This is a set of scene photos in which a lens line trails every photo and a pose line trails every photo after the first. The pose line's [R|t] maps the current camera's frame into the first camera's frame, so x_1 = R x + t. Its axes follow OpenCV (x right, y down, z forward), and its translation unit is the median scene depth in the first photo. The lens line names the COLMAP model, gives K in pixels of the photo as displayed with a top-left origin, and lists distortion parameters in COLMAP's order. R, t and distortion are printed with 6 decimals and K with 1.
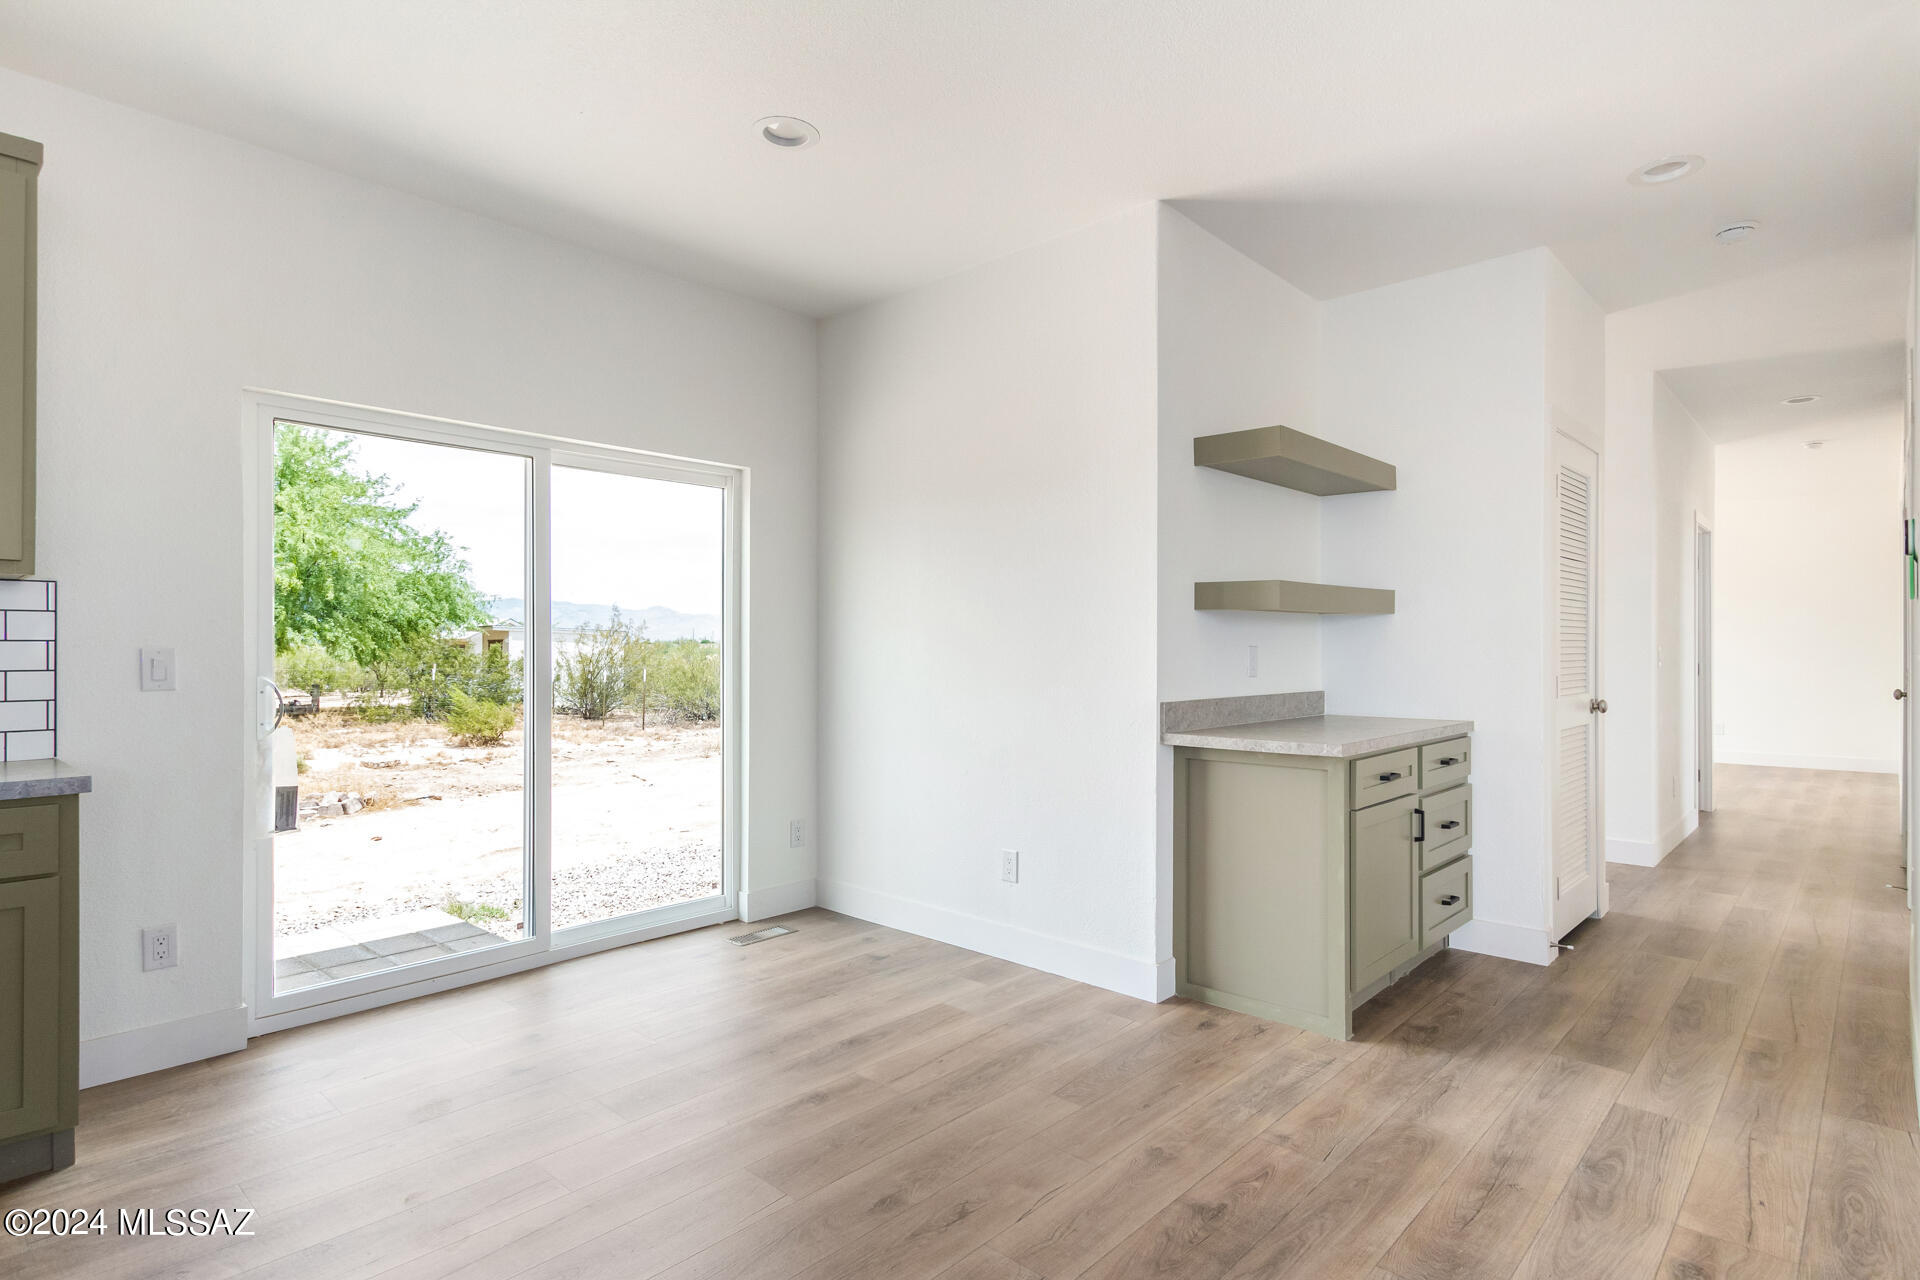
lens RADIAL K [[970.9, 0, 965.6], [0, 970.9, 649.5], [0, 0, 1]] dist [0.016037, -0.000847]
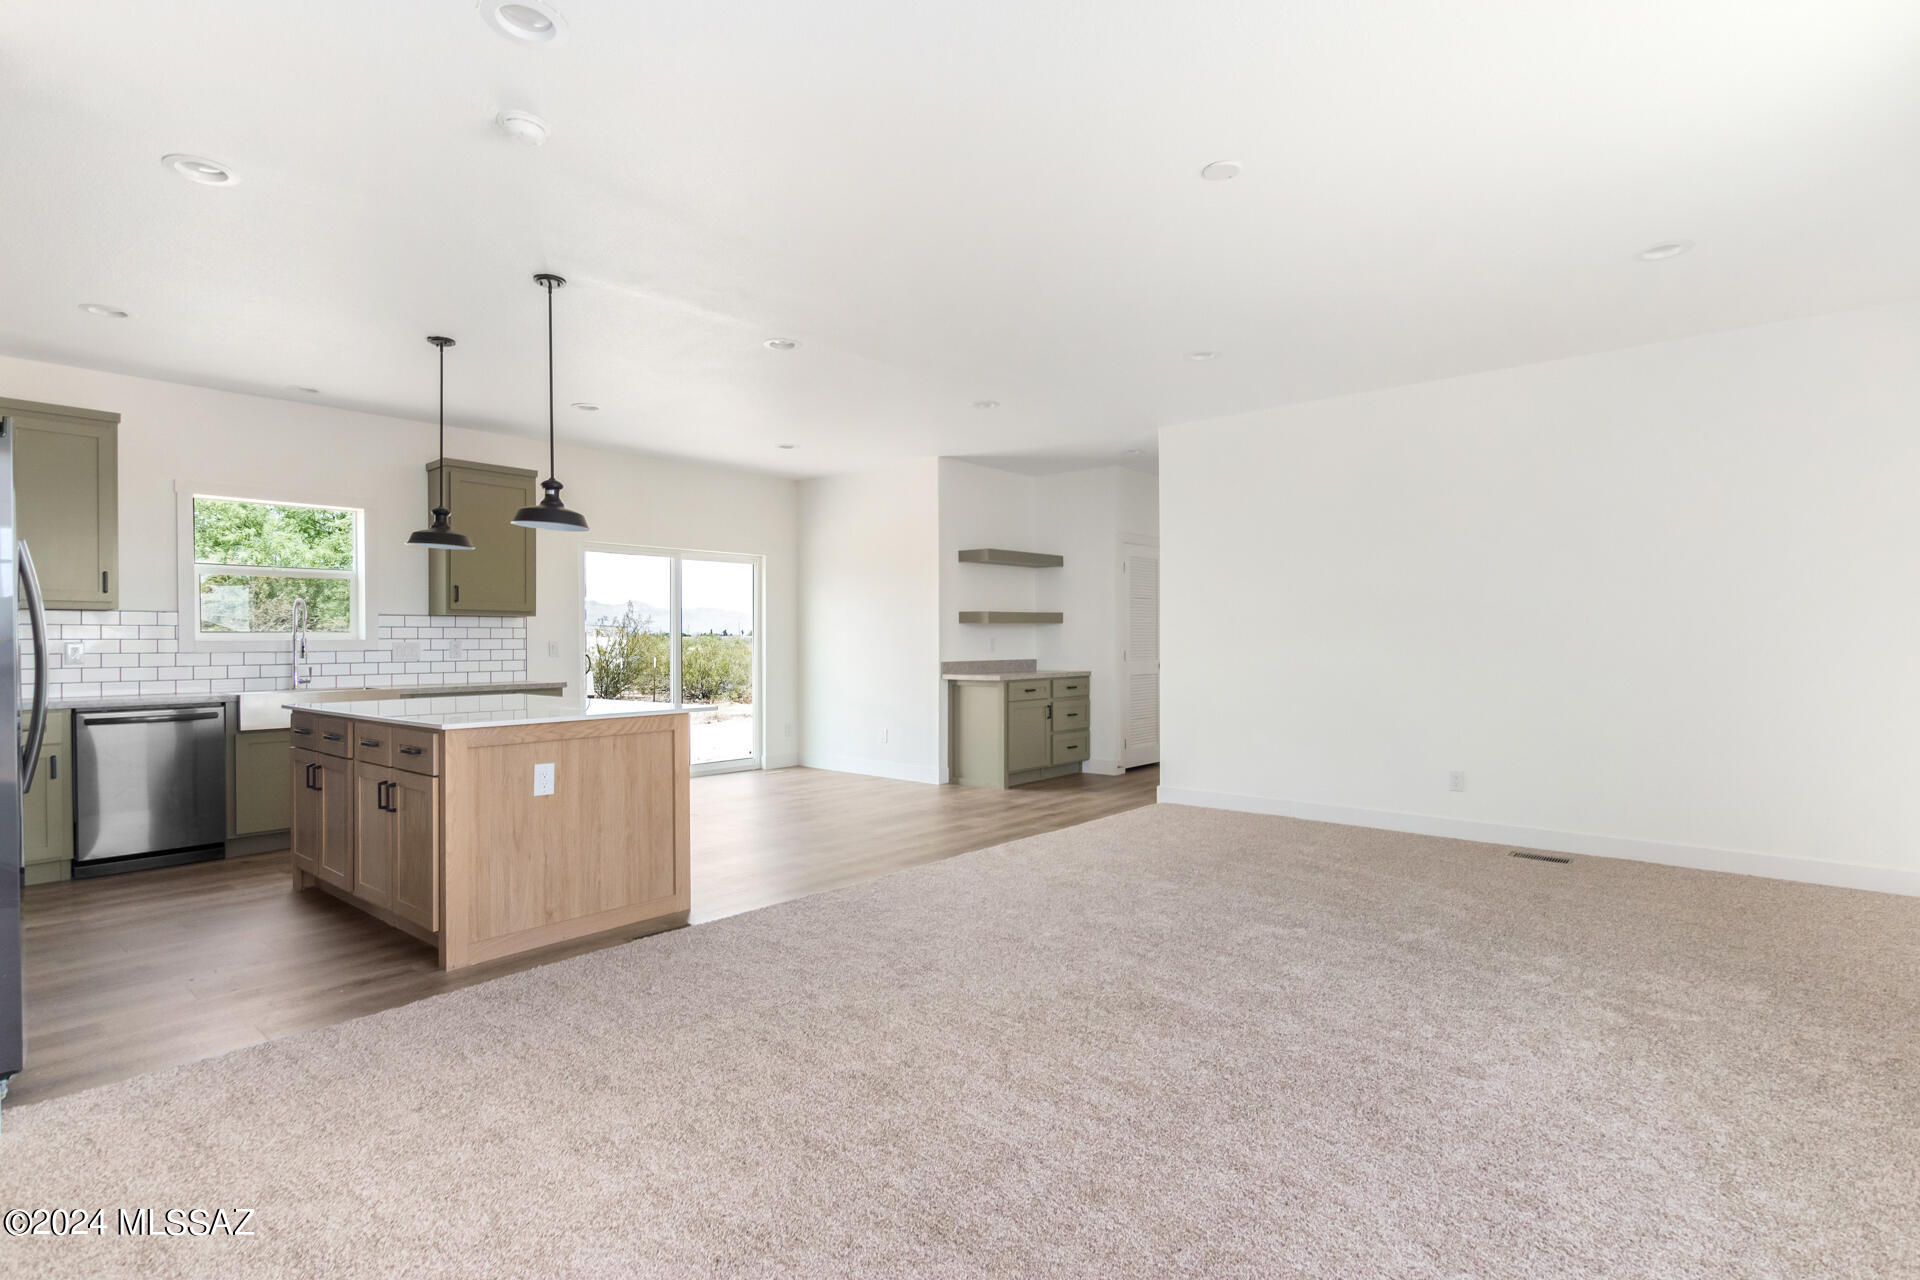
lens RADIAL K [[905.6, 0, 948.7], [0, 905.6, 641.7], [0, 0, 1]] dist [0.001649, -0.000288]
pose [[0.999703, -0.003943, 0.024054, 0.165469], [0.003930, 0.999992, 0.000623, 0.002815], [-0.024056, -0.000528, 0.999710, -1.268574]]
